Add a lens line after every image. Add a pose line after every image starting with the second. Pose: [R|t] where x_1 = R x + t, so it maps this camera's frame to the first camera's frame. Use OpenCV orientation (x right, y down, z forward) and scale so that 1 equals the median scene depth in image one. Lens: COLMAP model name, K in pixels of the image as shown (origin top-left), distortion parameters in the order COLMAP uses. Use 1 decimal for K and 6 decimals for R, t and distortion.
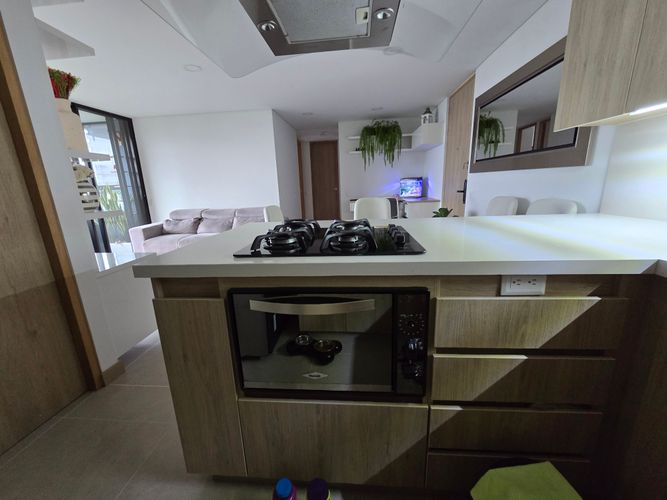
lens RADIAL K [[271.8, 0, 332.1], [0, 271.8, 251.8], [0, 0, 1]] dist [-0.000218, -0.000206]
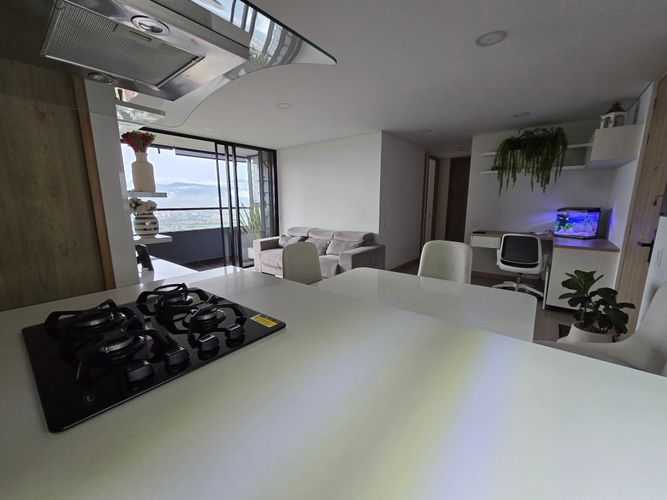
lens RADIAL K [[272.5, 0, 331.7], [0, 272.5, 250.0], [0, 0, 1]] dist [-0.001489, -0.000497]
pose [[0.831068, 0.132770, -0.540090, 0.183523], [-0.160924, 0.986954, -0.005000, -0.079371], [0.532380, 0.091069, 0.841592, 0.140869]]
